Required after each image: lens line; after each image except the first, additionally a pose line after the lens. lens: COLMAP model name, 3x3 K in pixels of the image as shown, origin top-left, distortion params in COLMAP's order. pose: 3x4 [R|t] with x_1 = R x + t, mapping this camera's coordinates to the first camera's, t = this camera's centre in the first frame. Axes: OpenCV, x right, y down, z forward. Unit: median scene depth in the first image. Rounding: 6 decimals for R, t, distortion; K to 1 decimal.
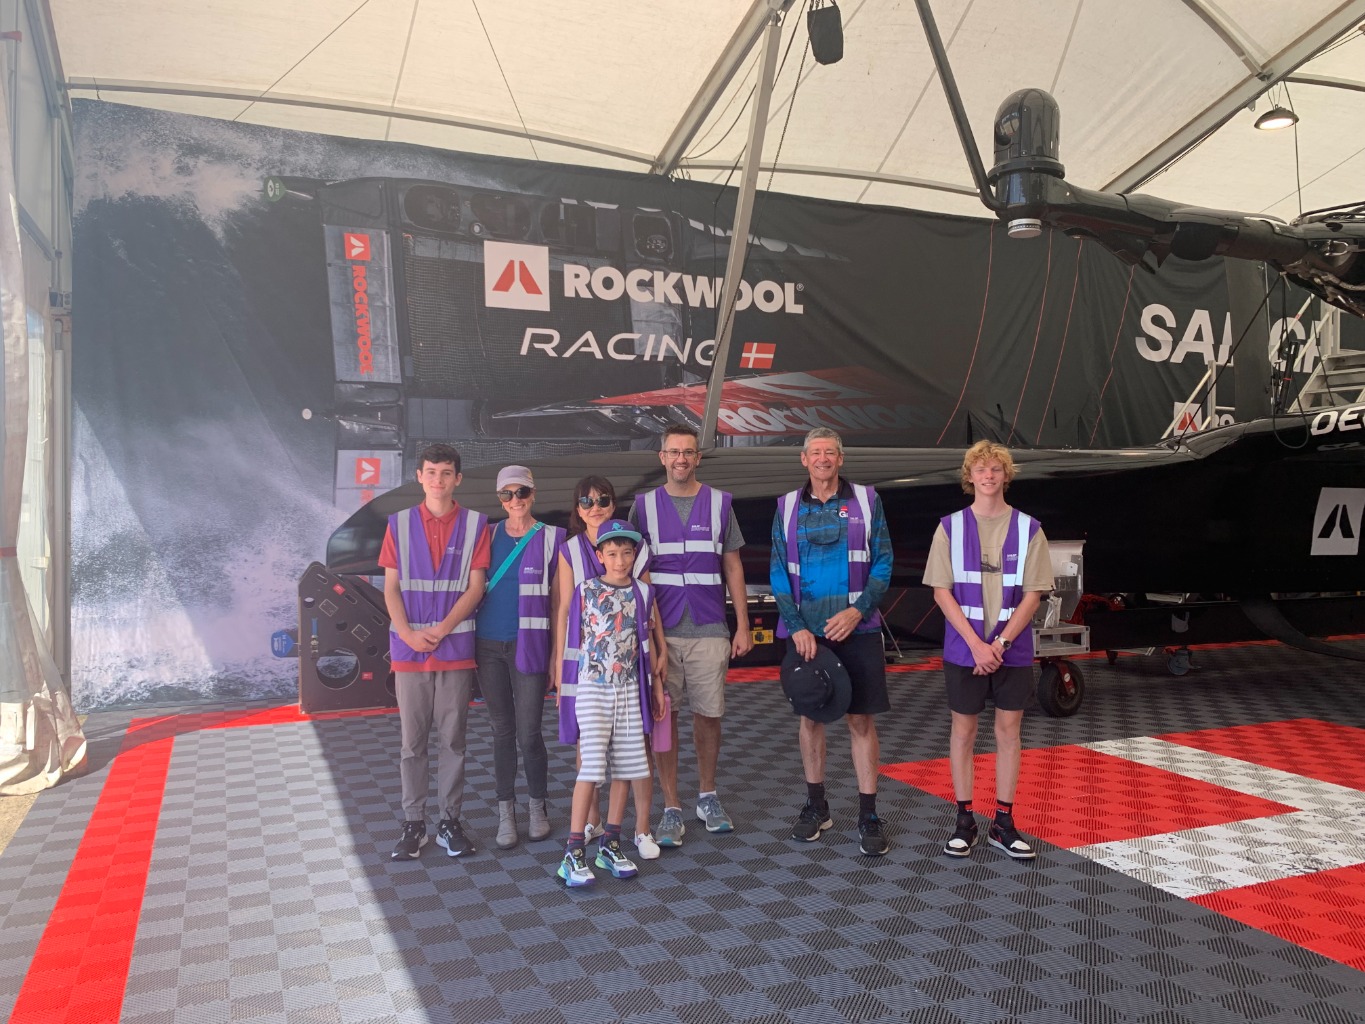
lens RADIAL K [[1064.1, 0, 673.8], [0, 1064.1, 504.8], [0, 0, 1]] dist [0.025476, -0.027991]
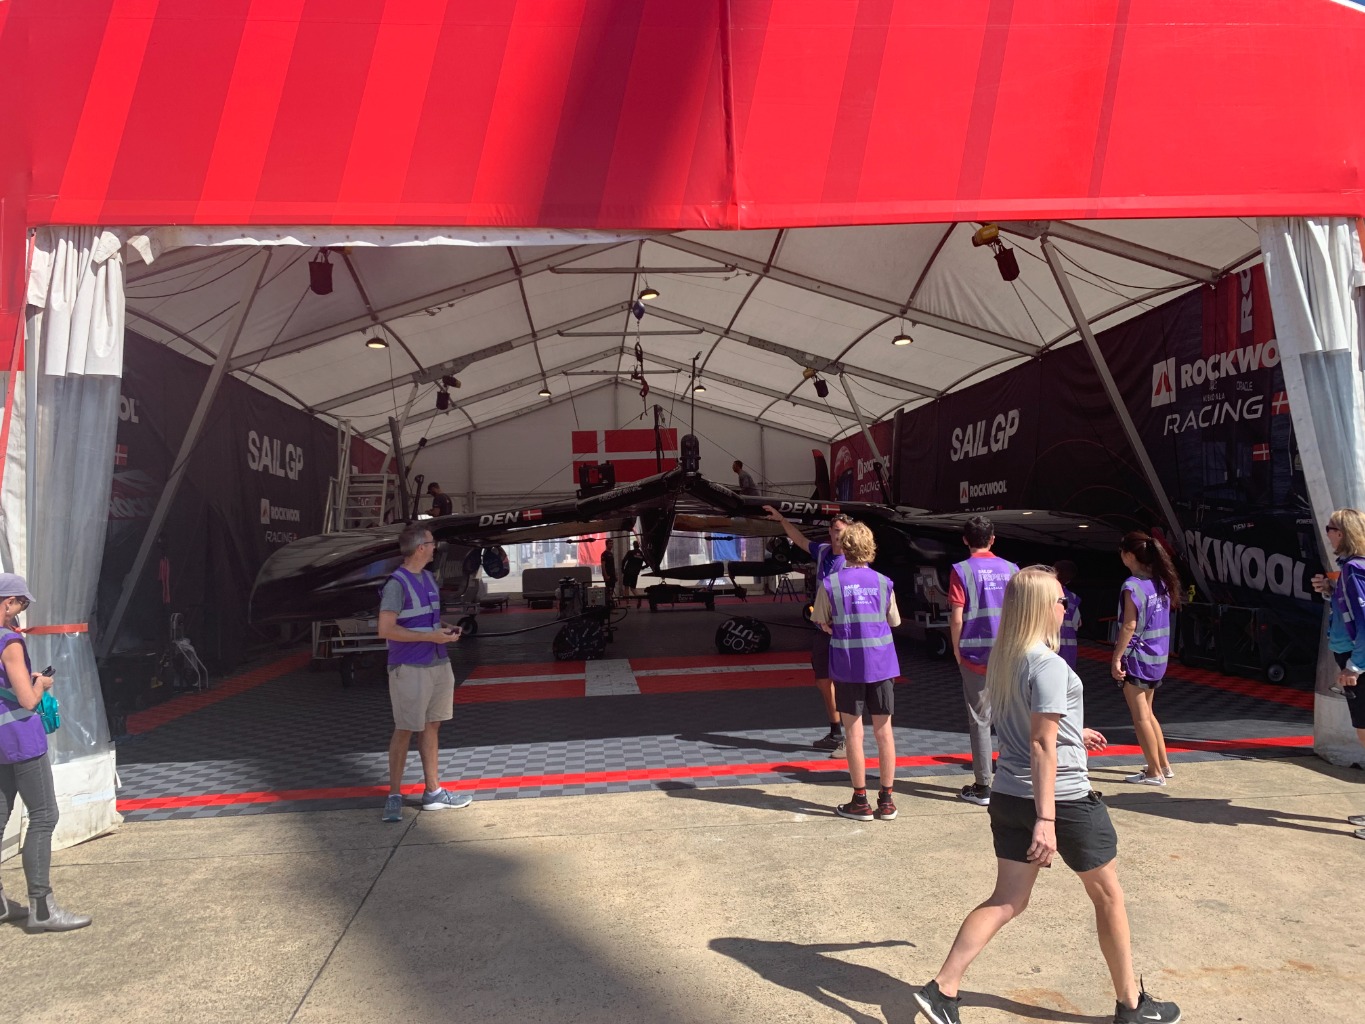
lens RADIAL K [[1064.1, 0, 655.0], [0, 1064.1, 499.0], [0, 0, 1]] dist [0.025476, -0.027991]
pose [[0.337483, 0.031943, 0.940789, -0.904505], [0.036632, 0.998221, -0.047034, -0.007419], [-0.940619, 0.050336, 0.335713, -0.000350]]
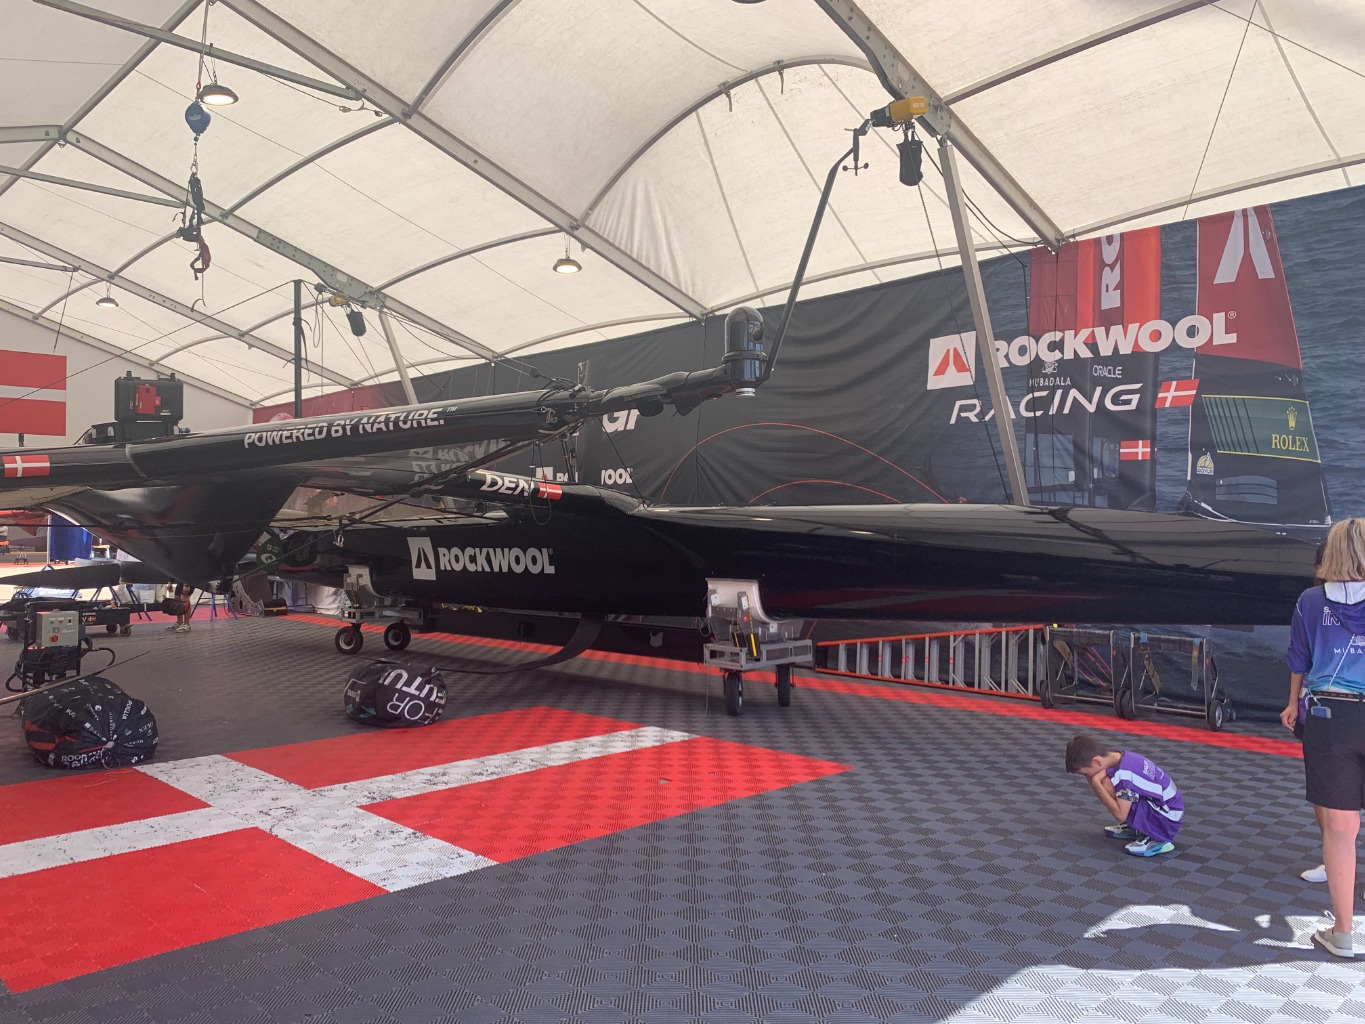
lens RADIAL K [[1064.1, 0, 670.0], [0, 1064.1, 501.8], [0, 0, 1]] dist [0.025476, -0.027991]
pose [[-0.348140, 0.028082, 0.937022, -0.350873], [0.005252, 0.999594, -0.028006, -0.015873], [-0.937428, -0.004828, -0.348146, 0.527097]]
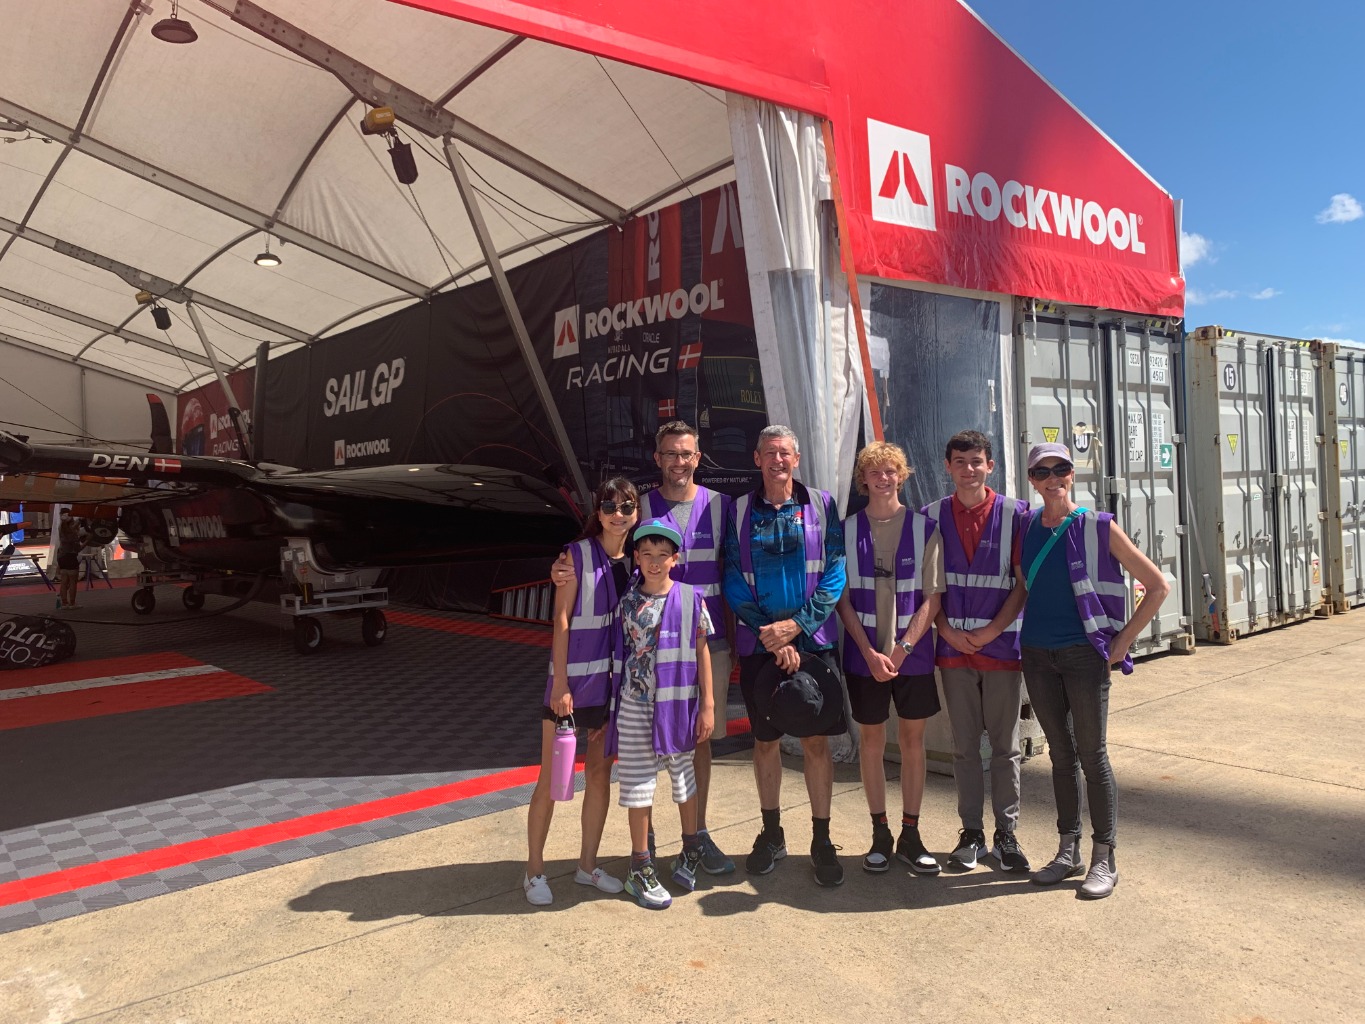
lens RADIAL K [[1064.1, 0, 681.3], [0, 1064.1, 502.6], [0, 0, 1]] dist [0.025476, -0.027991]
pose [[-0.252717, 0.004851, 0.967528, -0.638490], [0.040896, 0.999147, 0.005672, 0.001874], [-0.966676, 0.041001, -0.252700, 0.033143]]
